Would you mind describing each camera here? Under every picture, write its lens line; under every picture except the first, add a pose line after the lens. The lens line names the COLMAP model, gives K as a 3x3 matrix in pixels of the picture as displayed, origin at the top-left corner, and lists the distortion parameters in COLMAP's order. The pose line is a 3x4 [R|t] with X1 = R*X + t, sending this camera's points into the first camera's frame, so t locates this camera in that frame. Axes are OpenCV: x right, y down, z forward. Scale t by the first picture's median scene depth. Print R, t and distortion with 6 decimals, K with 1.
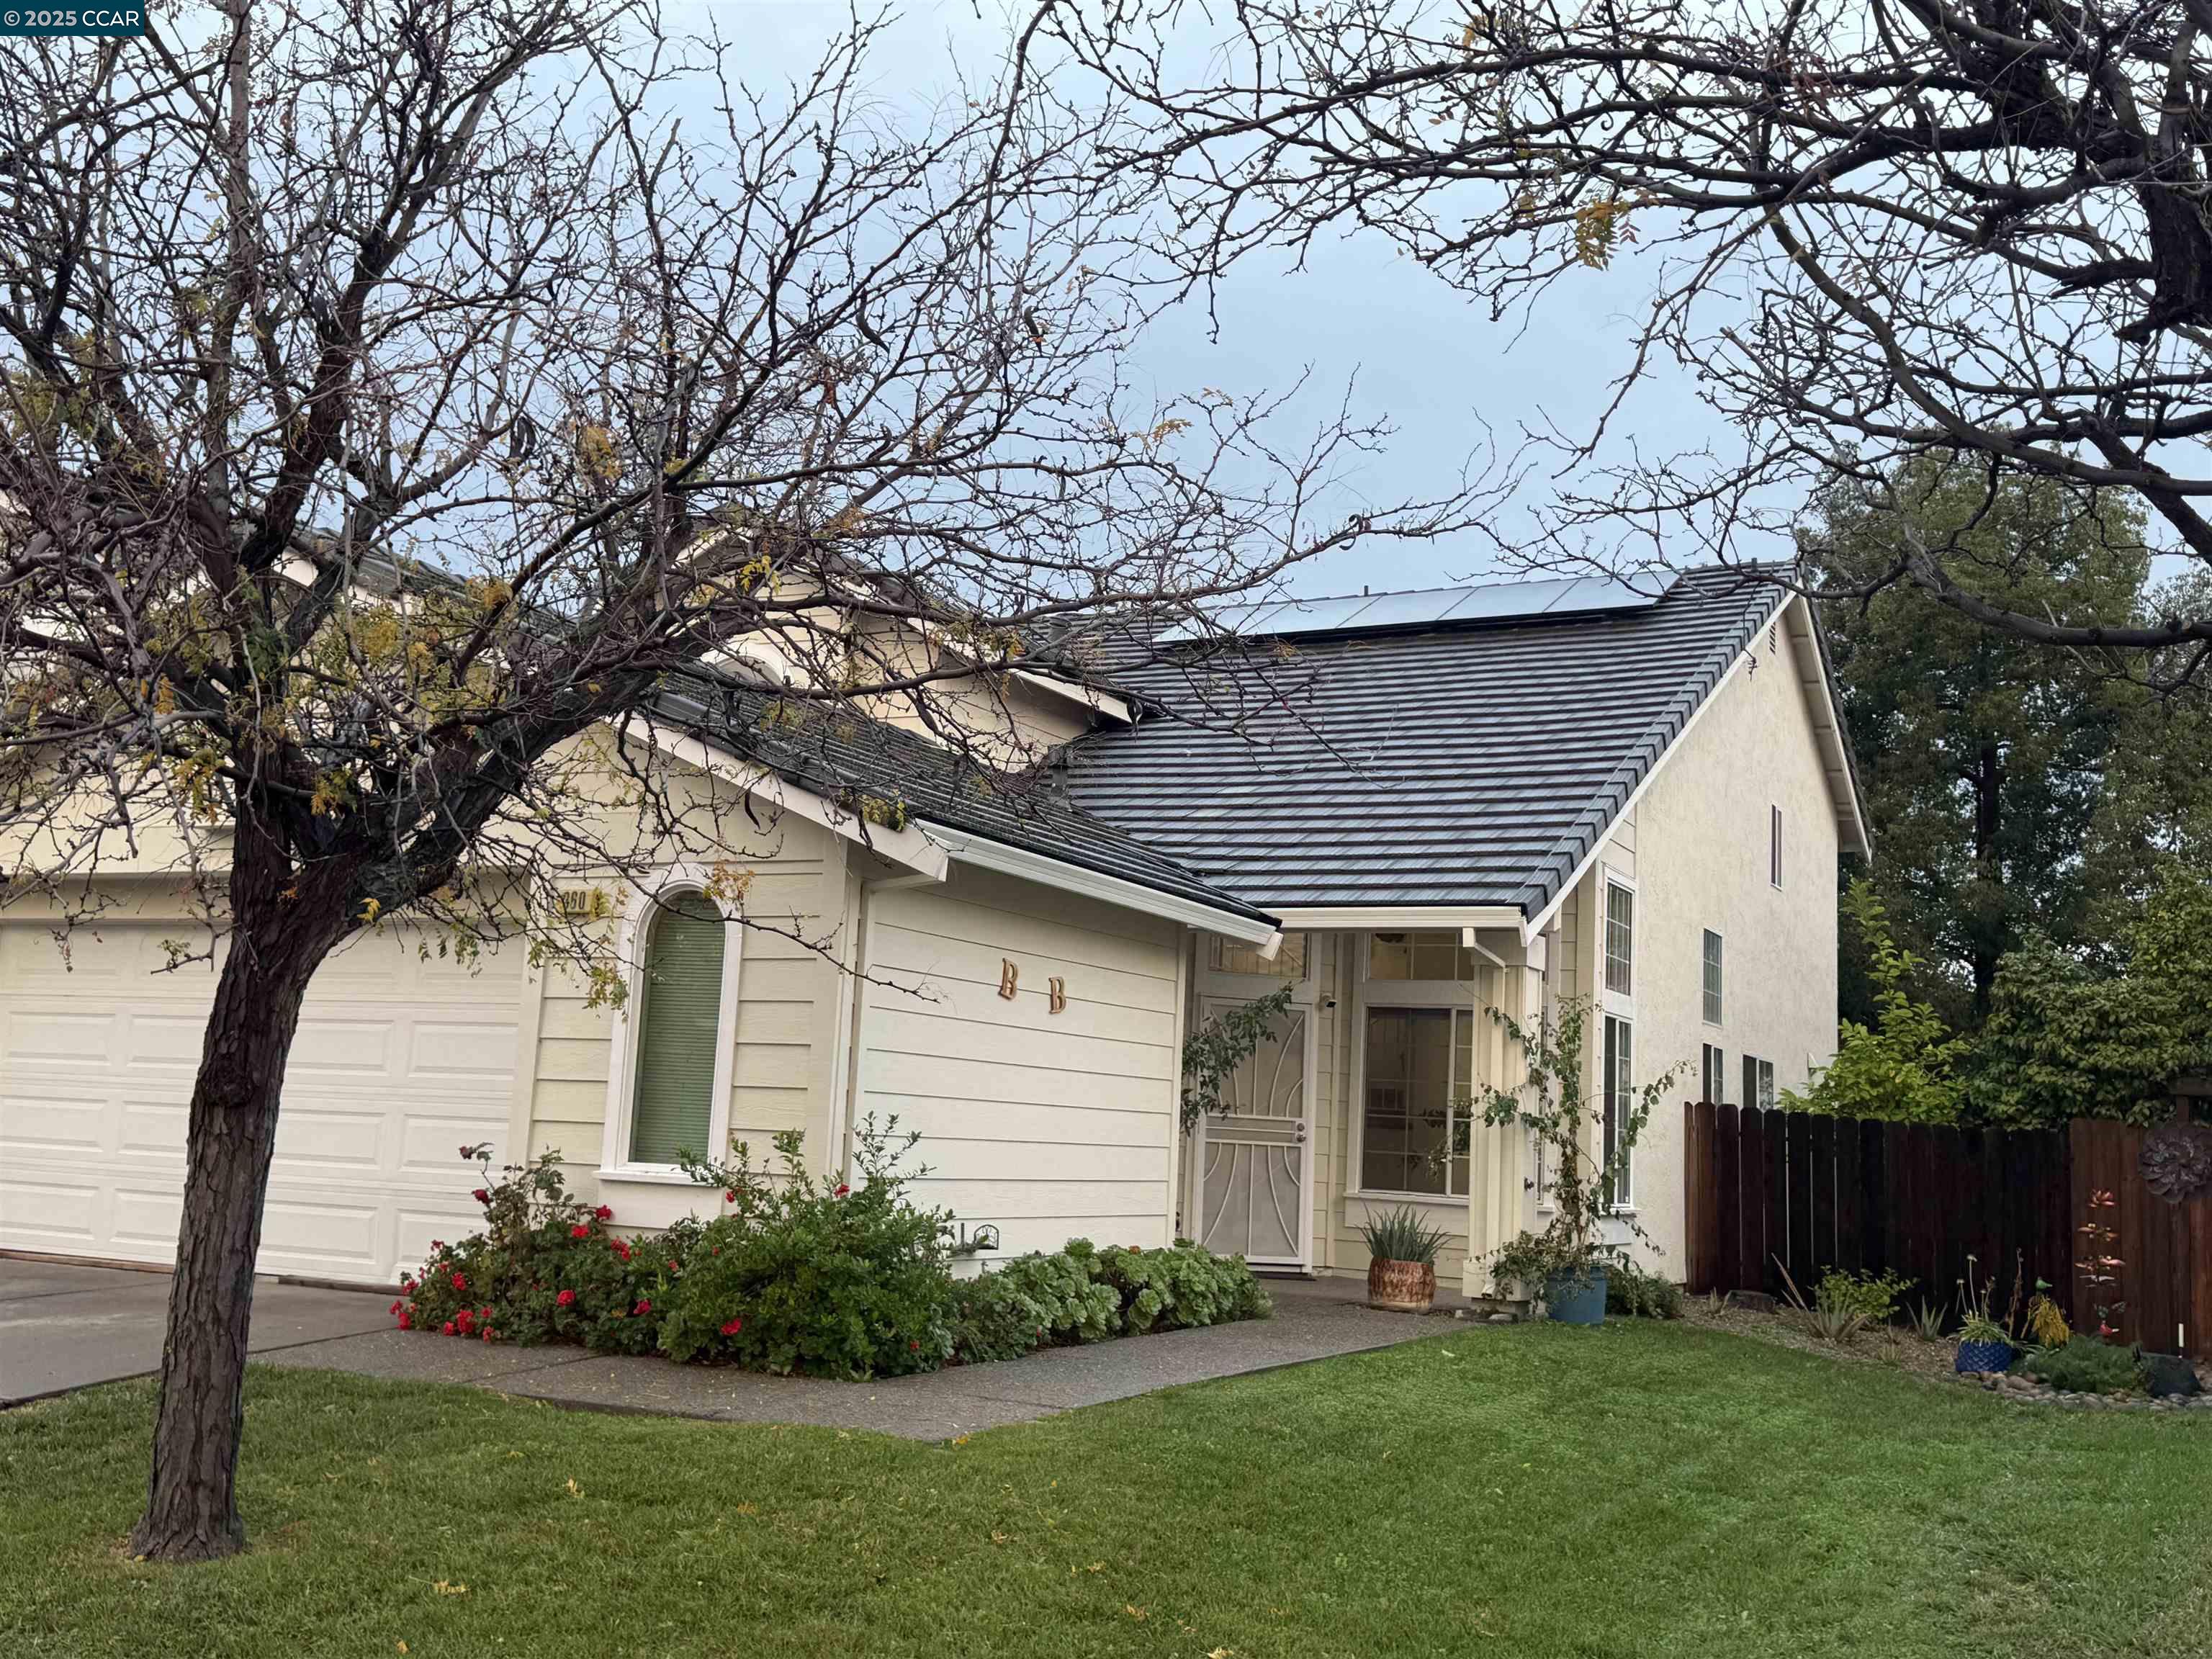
lens RADIAL K [[2250.6, 0, 1106.0], [0, 2250.6, 829.5], [0, 0, 1]] dist [0.168378, -0.343873]
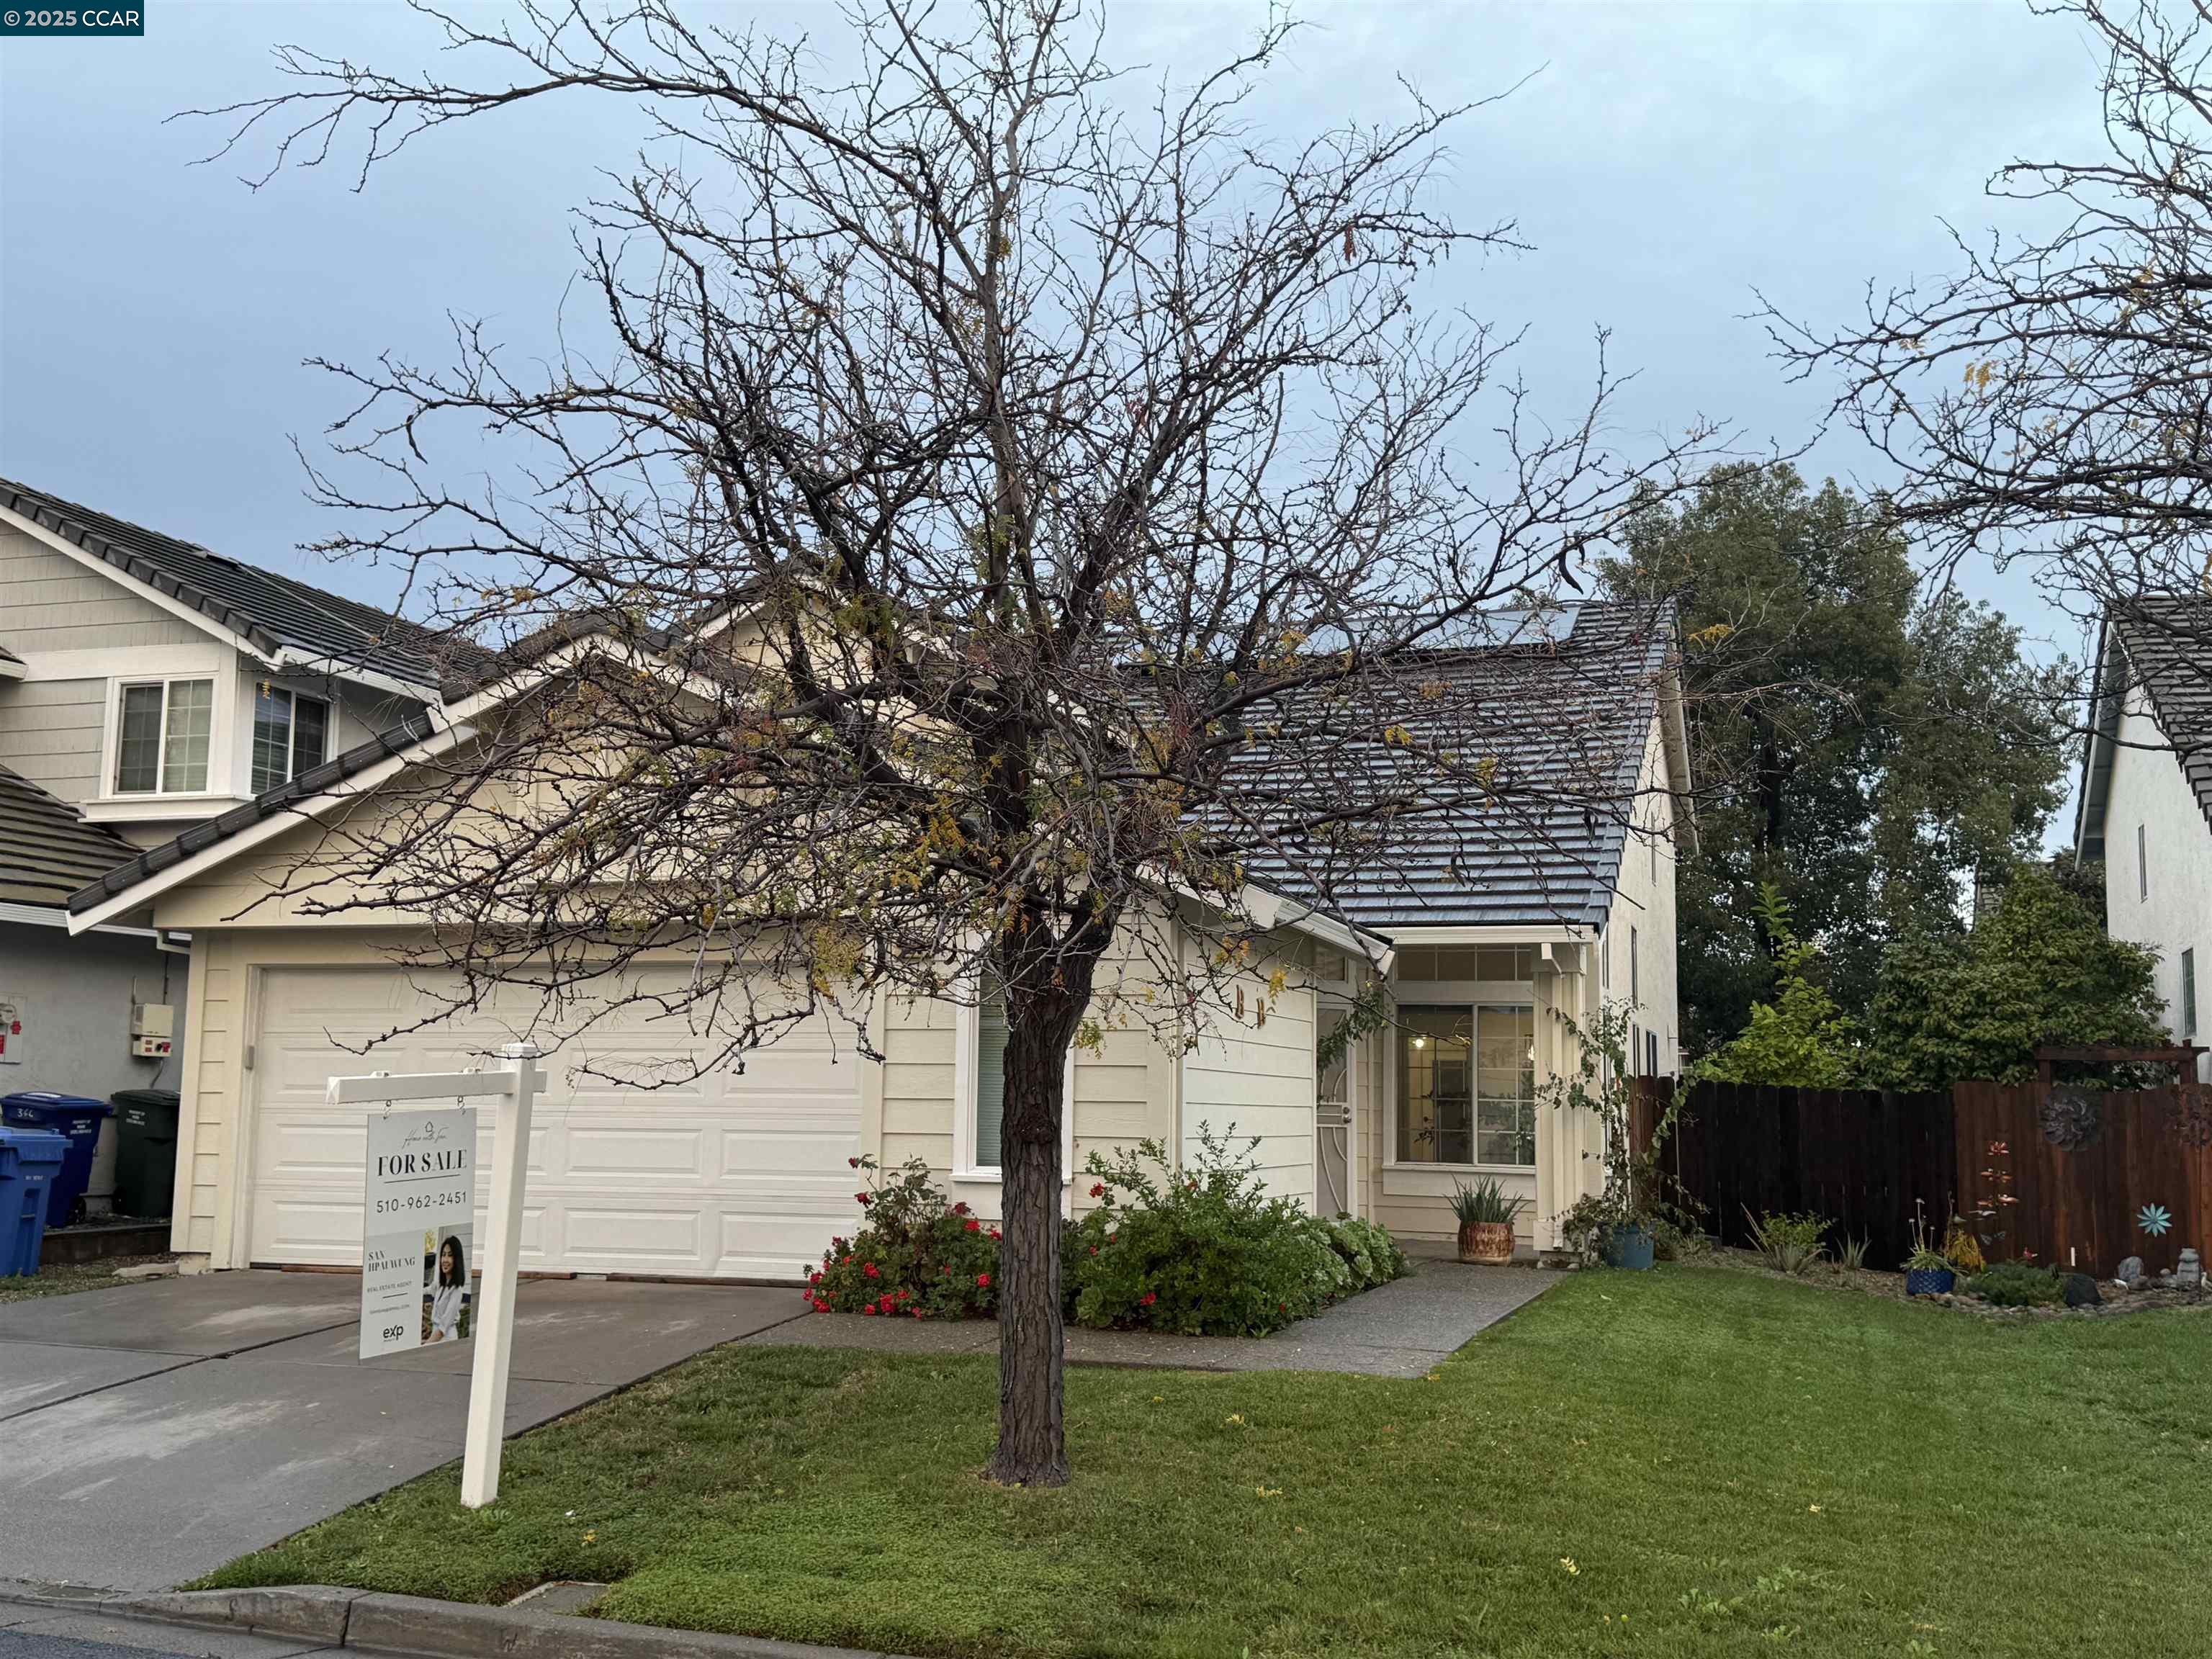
lens RADIAL K [[2250.6, 0, 1106.0], [0, 2250.6, 829.5], [0, 0, 1]] dist [0.168378, -0.343873]
pose [[0.986986, -0.013182, 0.160263, -0.256885], [0.010552, 0.999796, 0.017248, -0.039025], [-0.160458, -0.015332, 0.986924, -0.140827]]
